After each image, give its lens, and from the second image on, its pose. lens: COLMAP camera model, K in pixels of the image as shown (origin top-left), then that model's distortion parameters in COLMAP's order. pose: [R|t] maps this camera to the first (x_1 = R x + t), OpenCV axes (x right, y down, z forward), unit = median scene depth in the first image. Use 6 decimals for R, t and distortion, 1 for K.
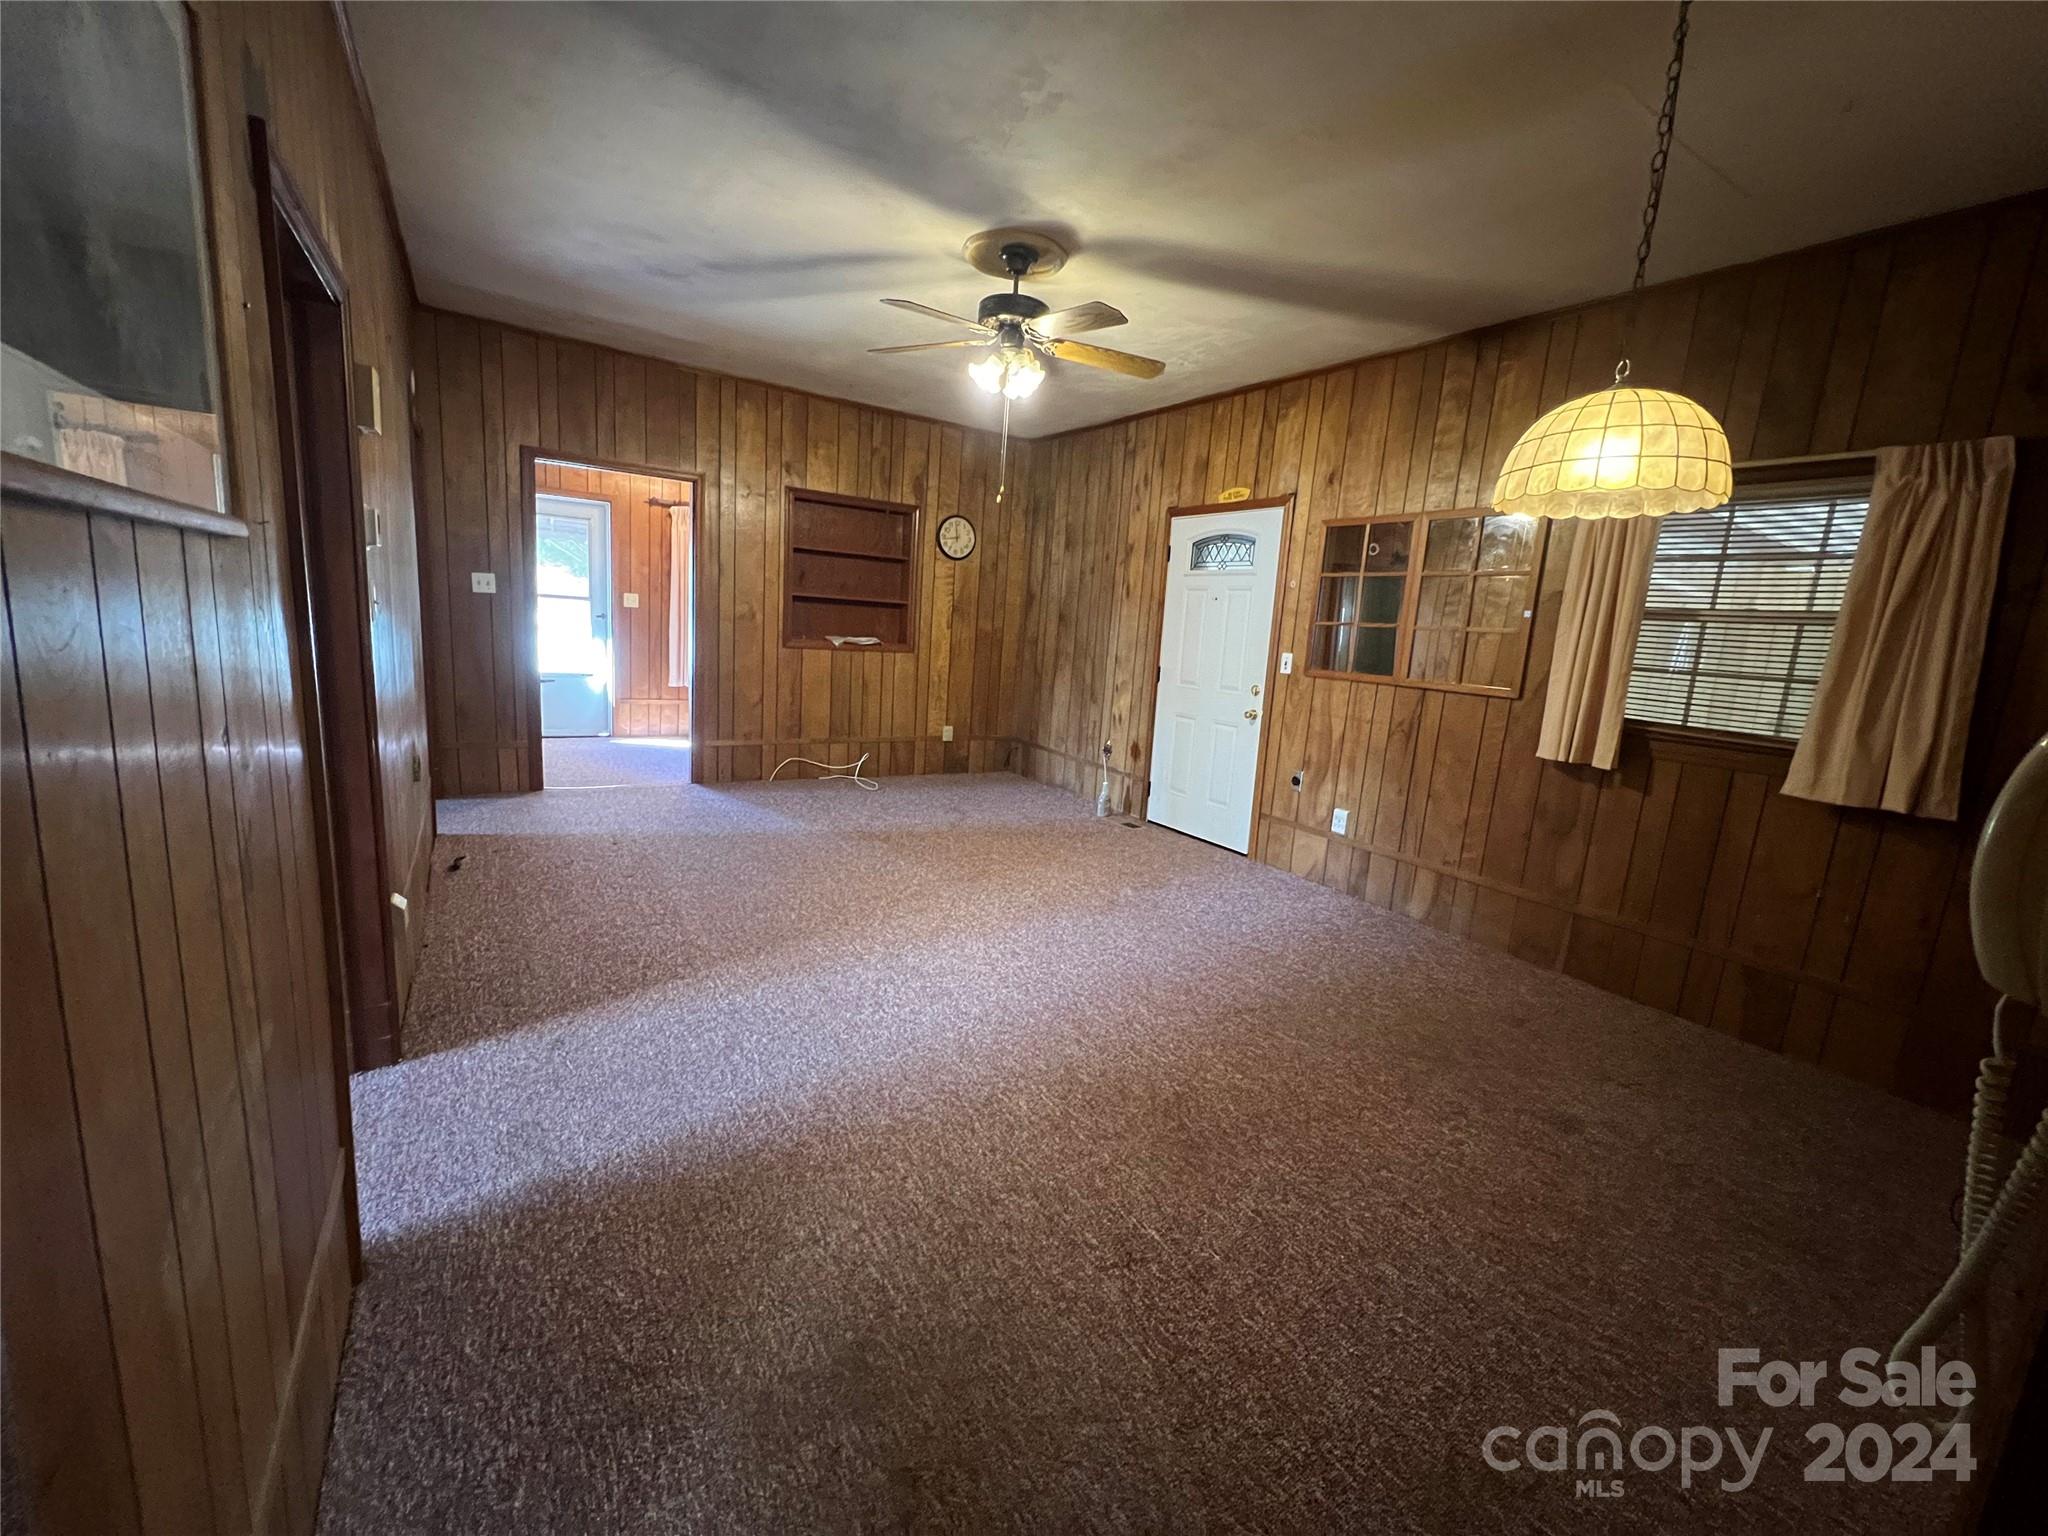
lens RADIAL K [[820.1, 0, 1021.0], [0, 820.1, 765.8], [0, 0, 1]] dist [-0.003129, 0.000661]
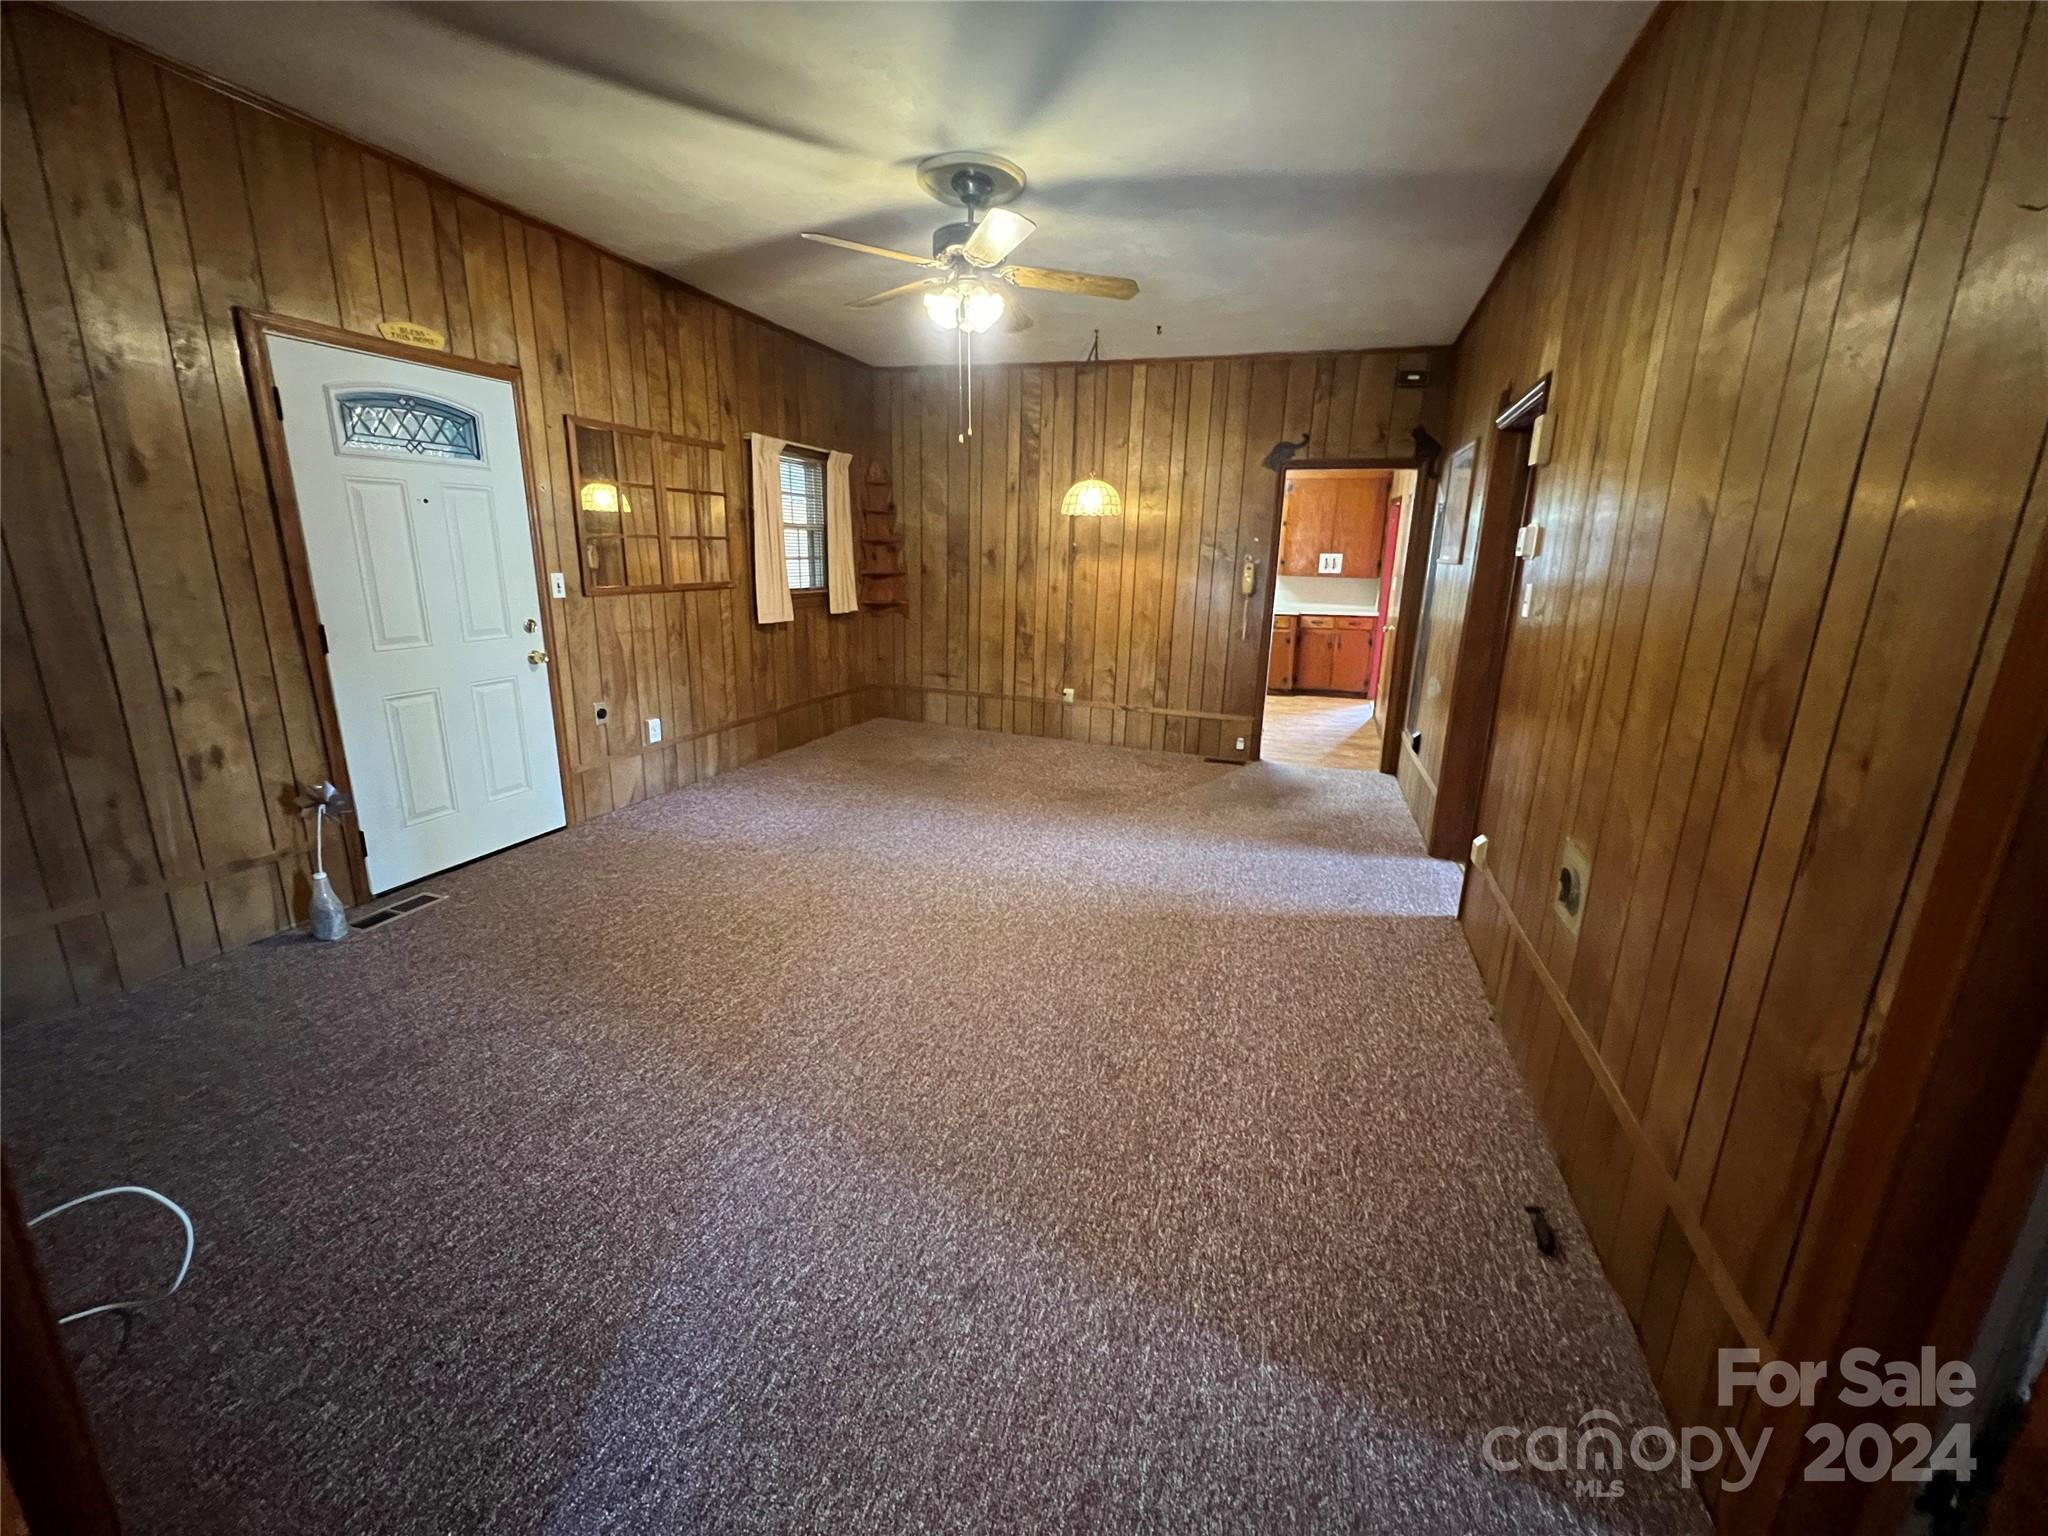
lens RADIAL K [[820.1, 0, 1017.8], [0, 820.1, 762.7], [0, 0, 1]] dist [-0.003129, 0.000661]
pose [[-0.613684, -0.274974, 0.740122, -0.651638], [0.077288, 0.911973, 0.402905, -0.268889], [-0.785760, 0.304459, -0.538411, 1.172435]]
